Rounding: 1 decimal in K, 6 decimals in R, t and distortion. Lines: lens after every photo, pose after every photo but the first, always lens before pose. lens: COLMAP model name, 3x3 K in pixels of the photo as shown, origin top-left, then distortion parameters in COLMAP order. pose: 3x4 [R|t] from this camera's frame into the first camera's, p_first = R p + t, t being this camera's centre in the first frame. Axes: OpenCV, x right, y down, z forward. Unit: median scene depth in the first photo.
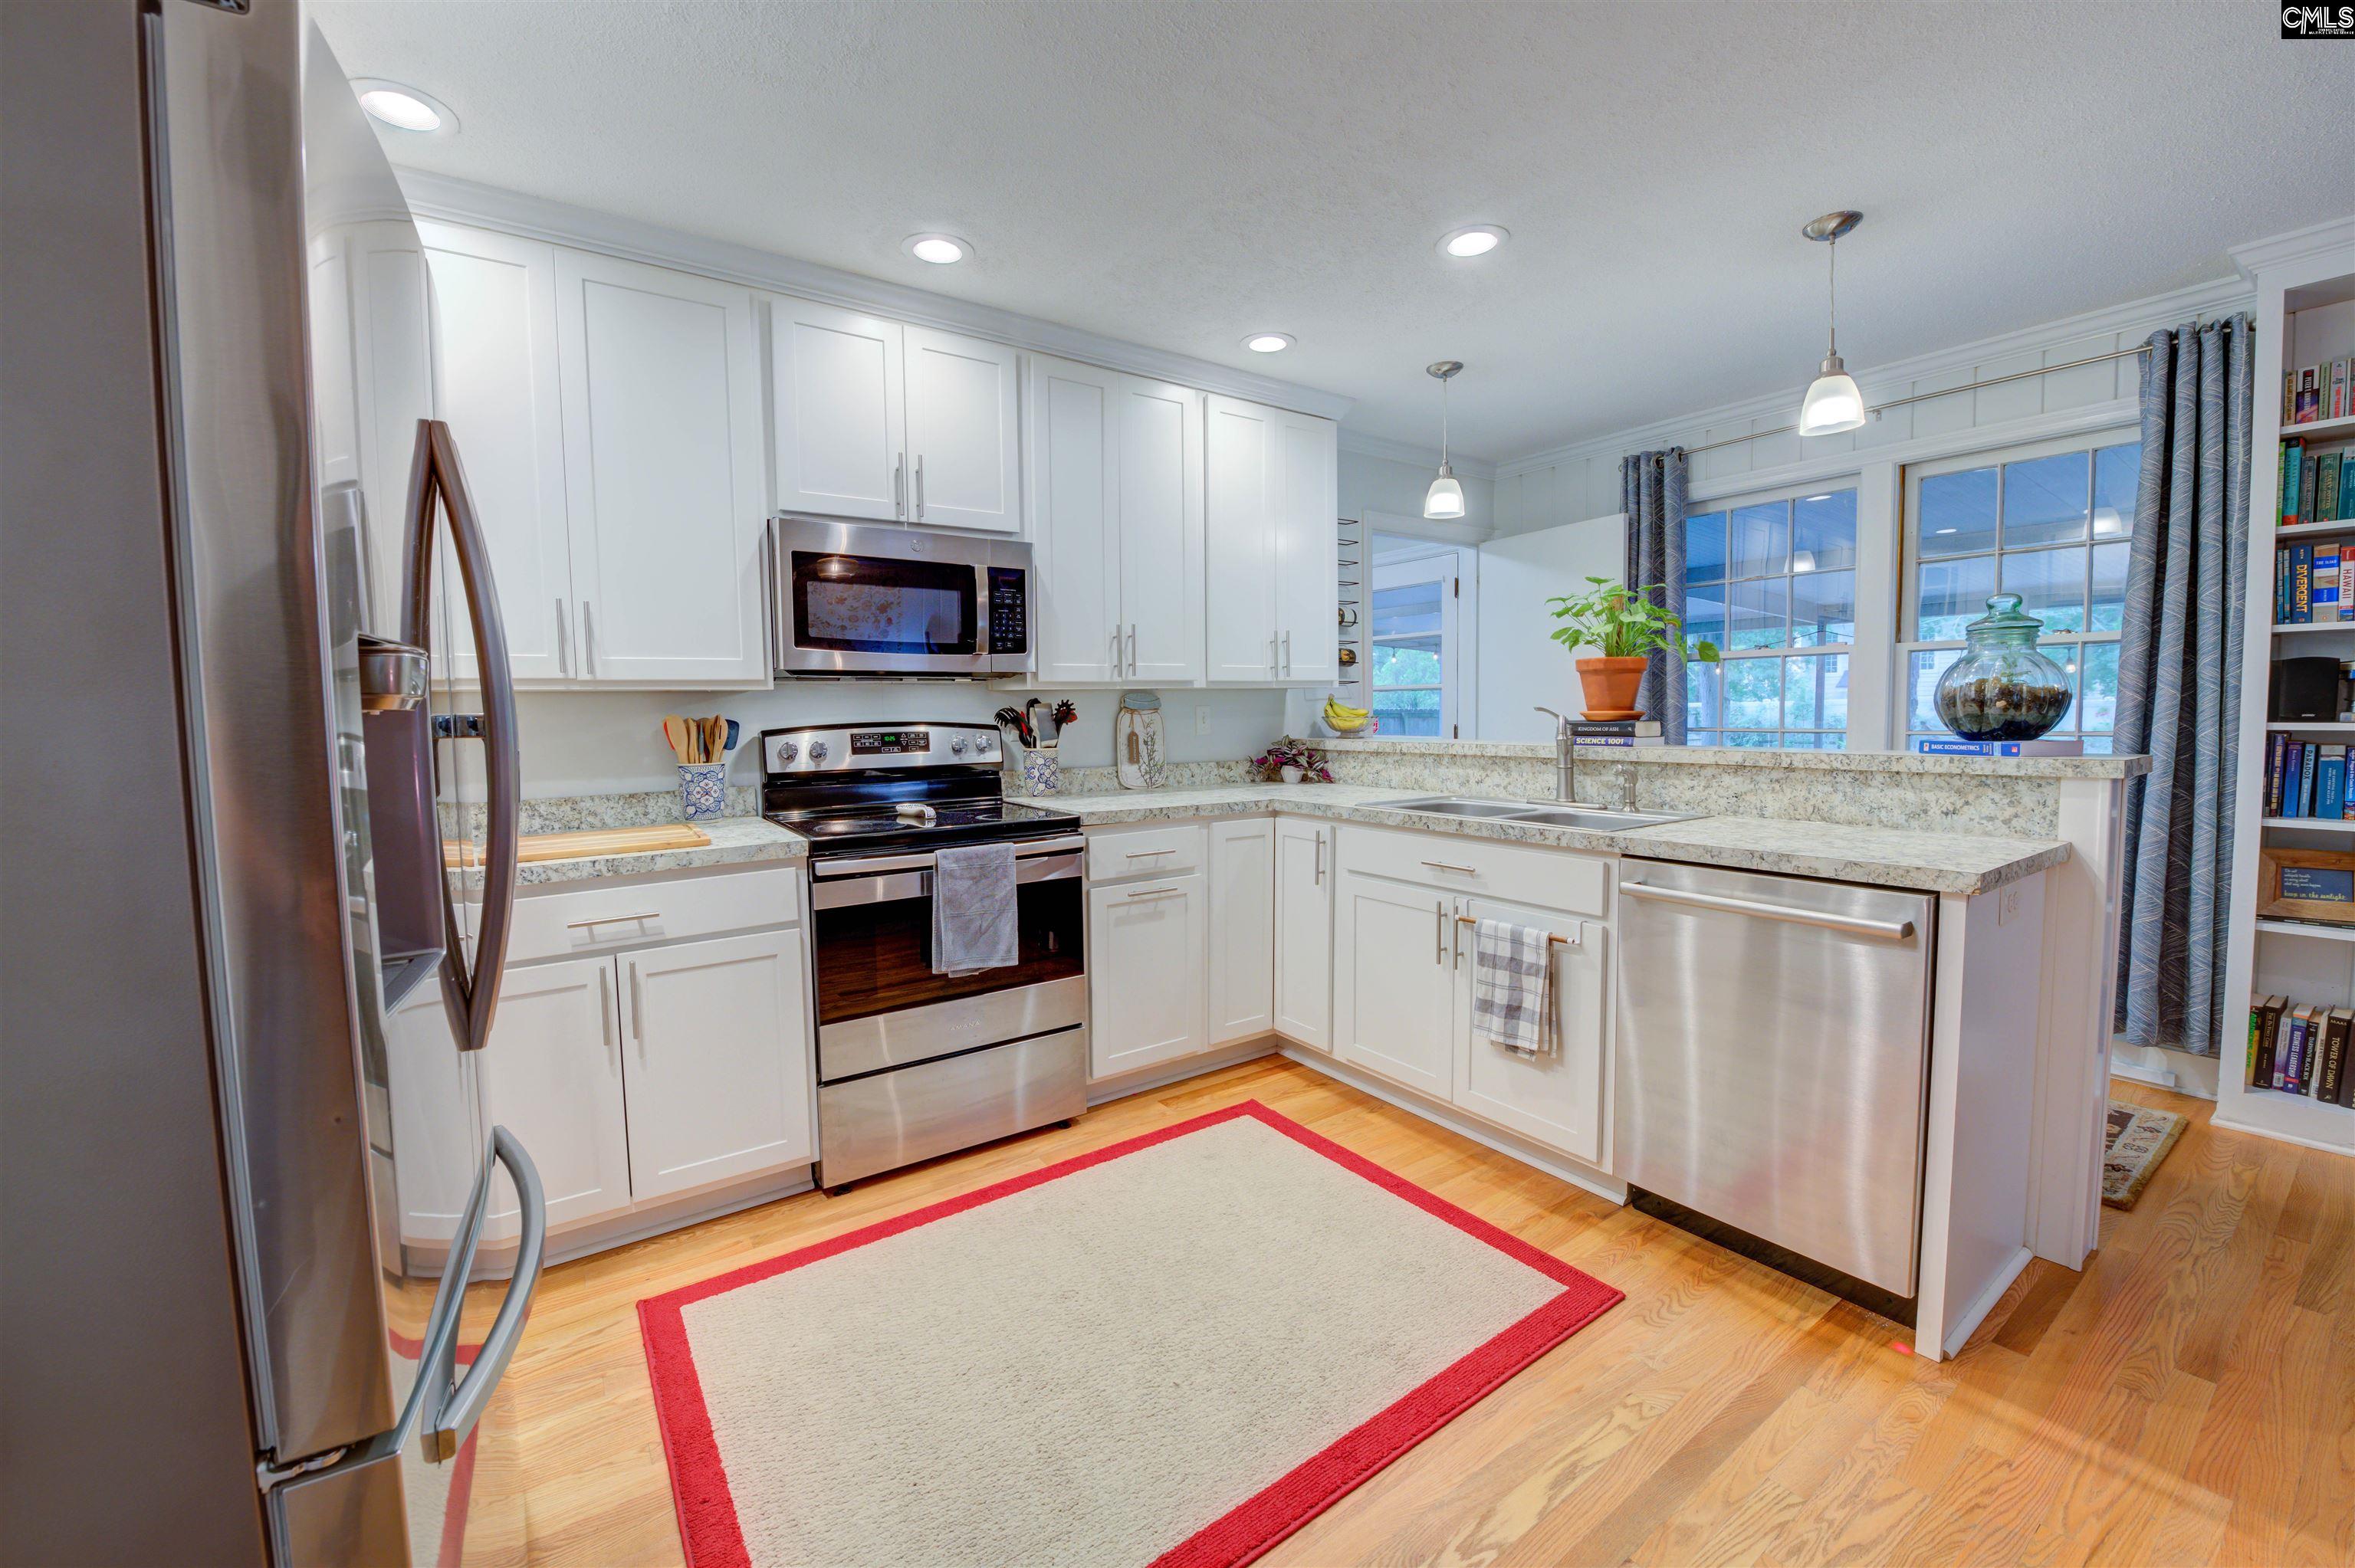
lens RADIAL K [[927.2, 0, 1186.7], [0, 927.2, 773.0], [0, 0, 1]] dist [-0.018044, -0.000167]
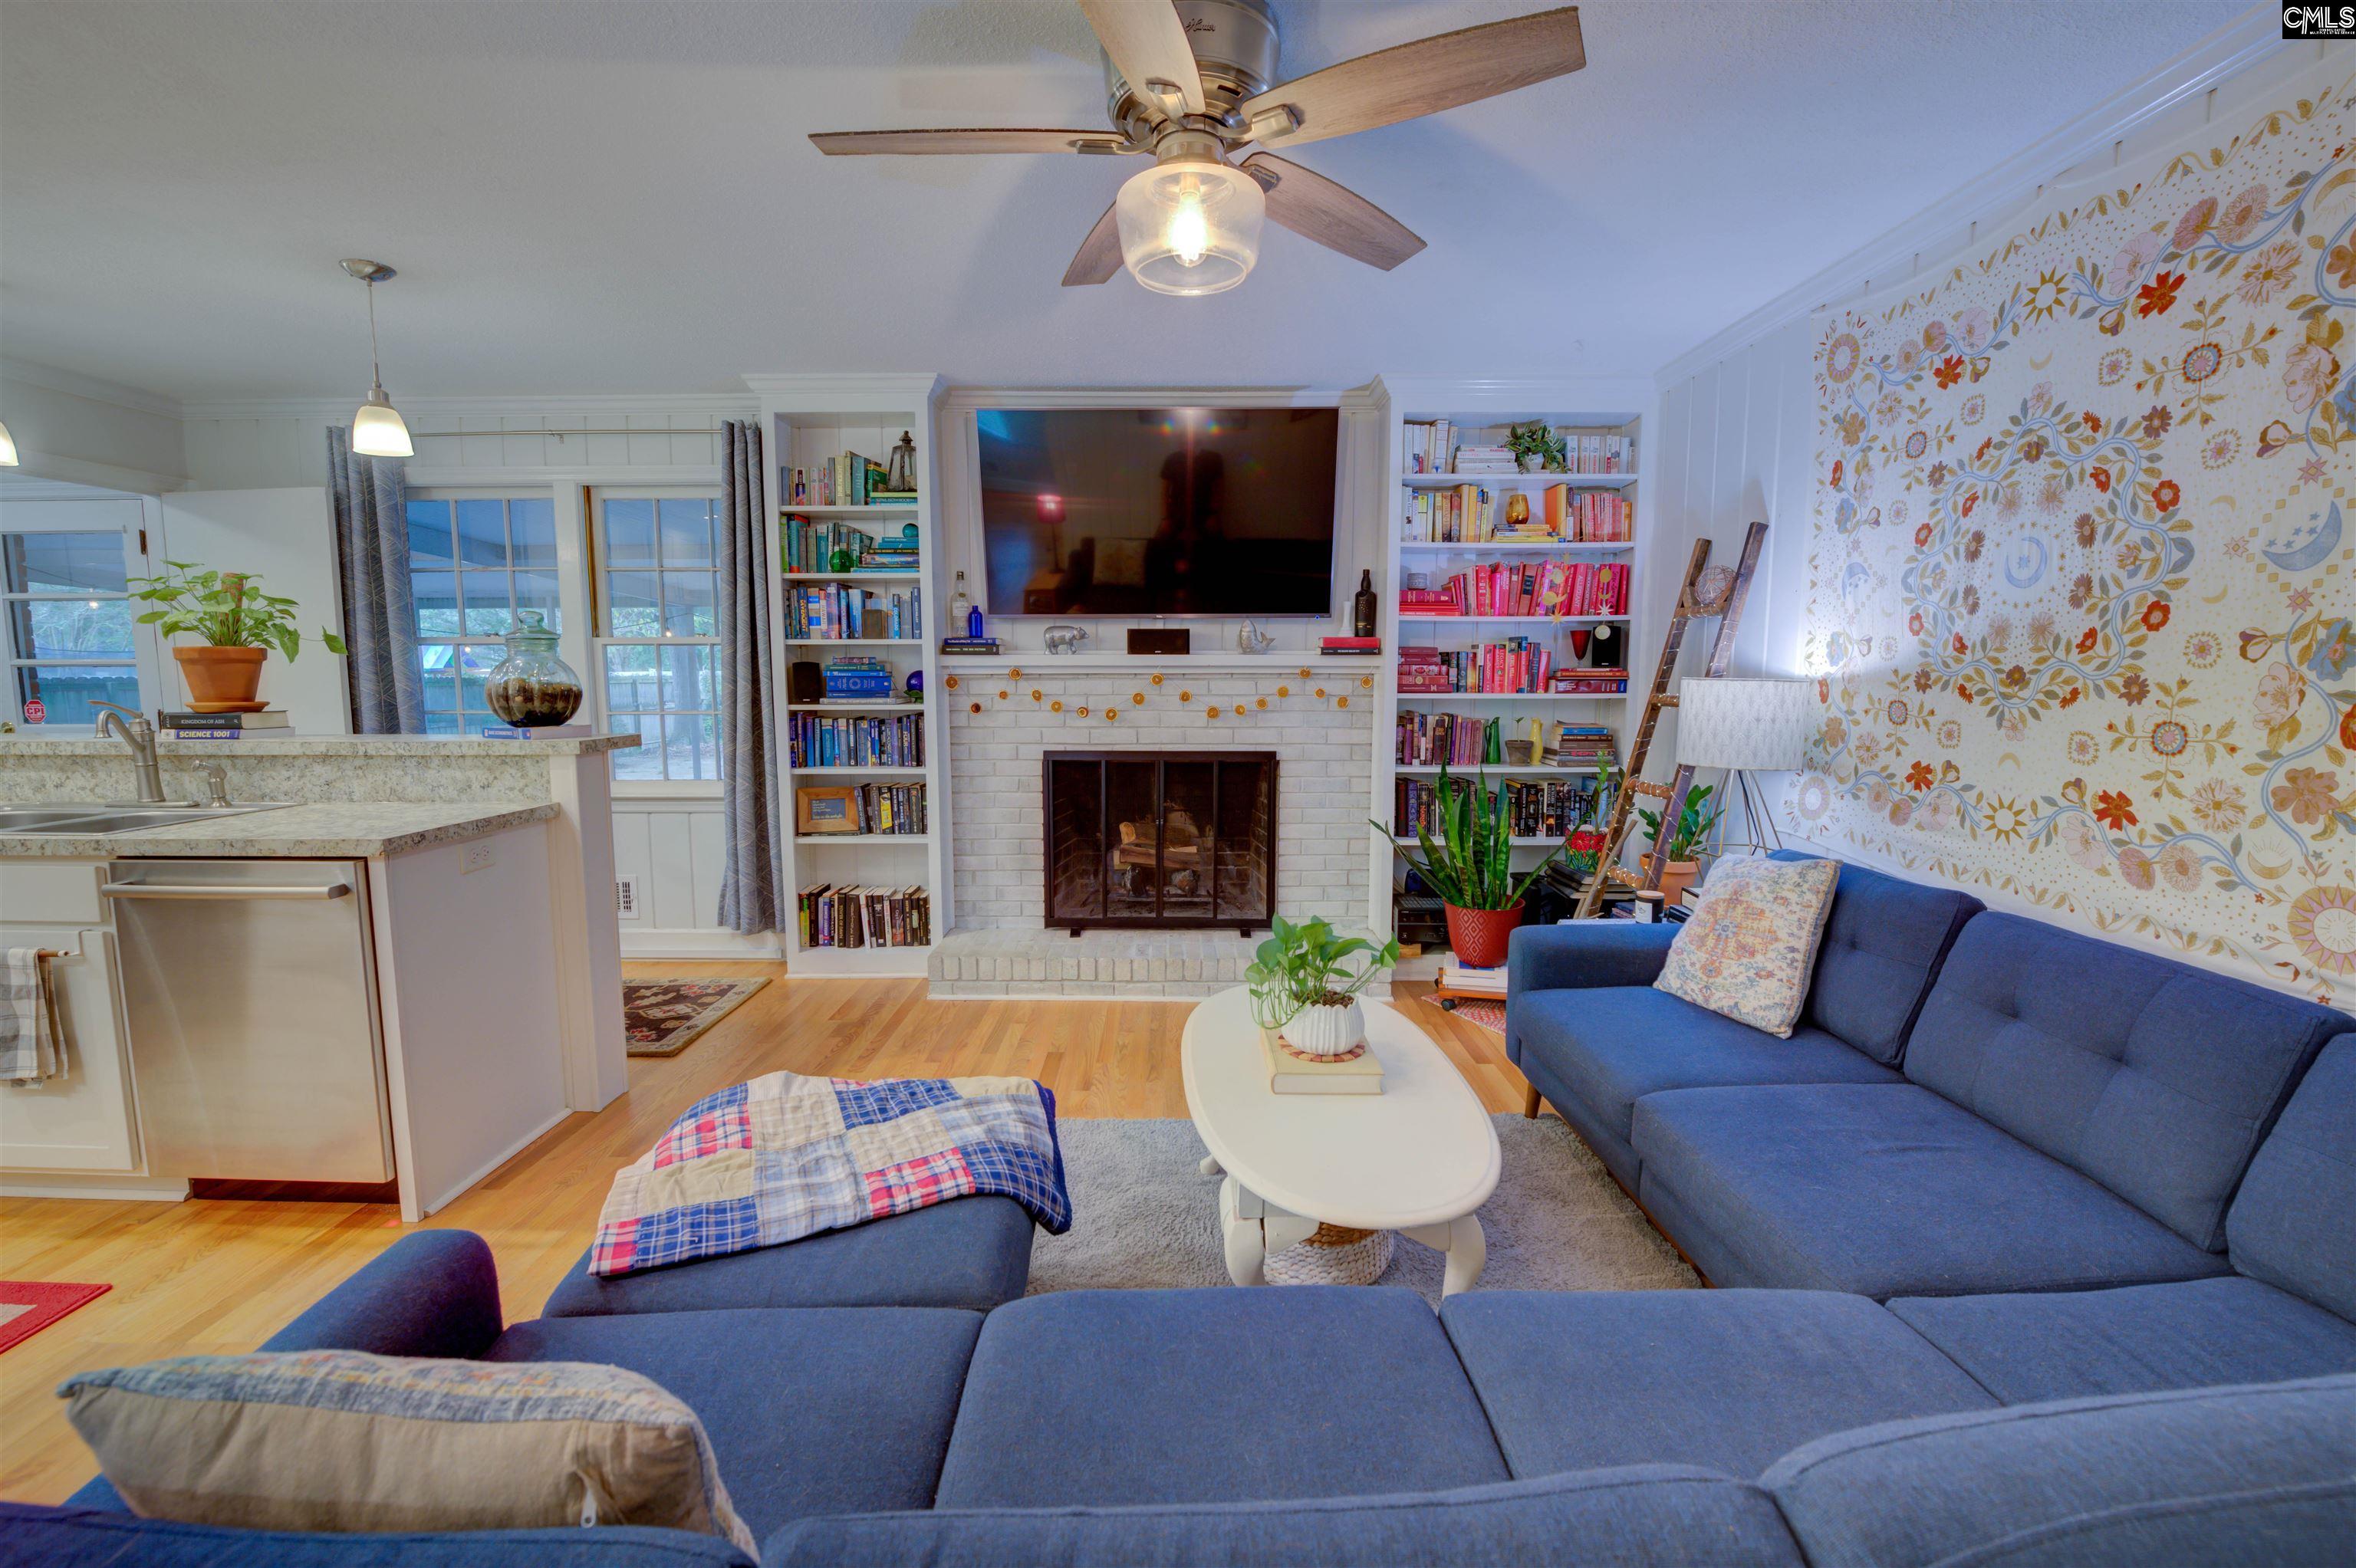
lens RADIAL K [[948.6, 0, 1175.7], [0, 948.6, 770.3], [0, 0, 1]] dist [-0.021150, -0.000371]
pose [[0.581008, -0.072379, 0.810673, 0.268444], [0.046224, 0.997365, 0.055918, -0.004959], [-0.812584, 0.004984, 0.582822, -0.392548]]
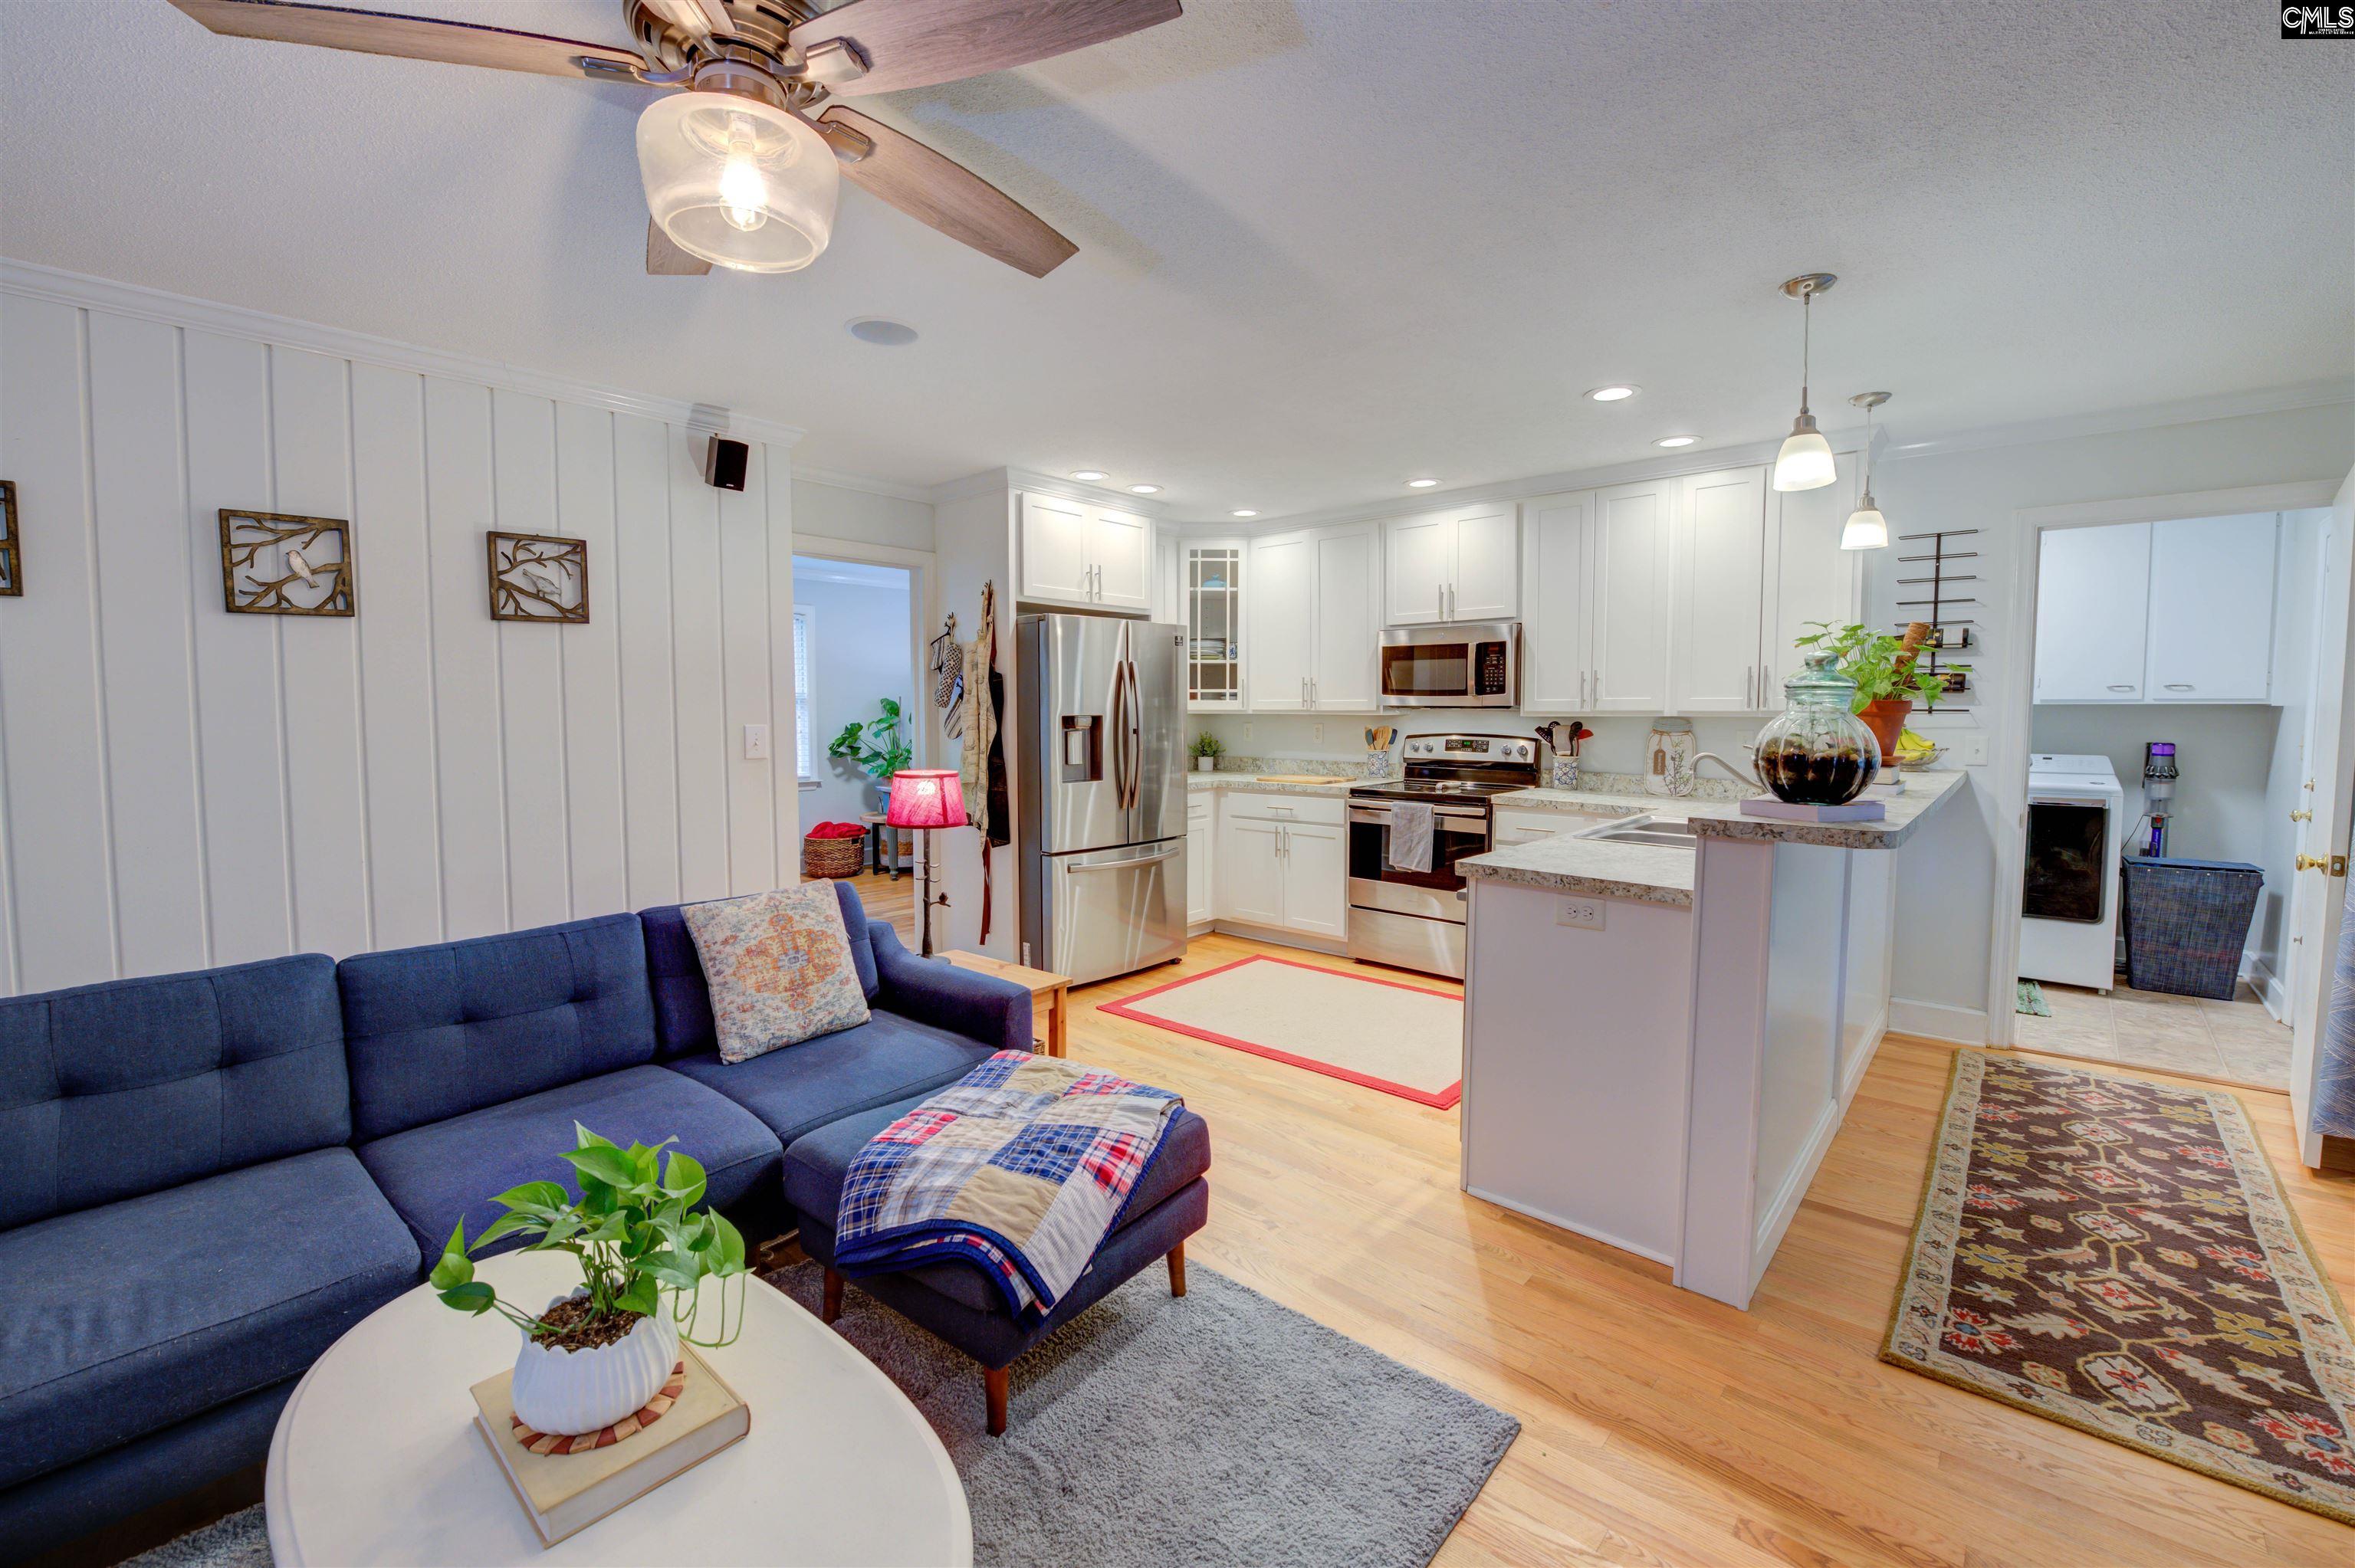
lens RADIAL K [[987.0, 0, 1179.0], [0, 987.0, 763.4], [0, 0, 1]] dist [-0.016982, -0.000026]
pose [[0.220966, 0.072808, -0.972560, 1.401862], [-0.072573, 0.995672, 0.058049, -0.070779], [0.972578, 0.057755, 0.225293, 0.086840]]
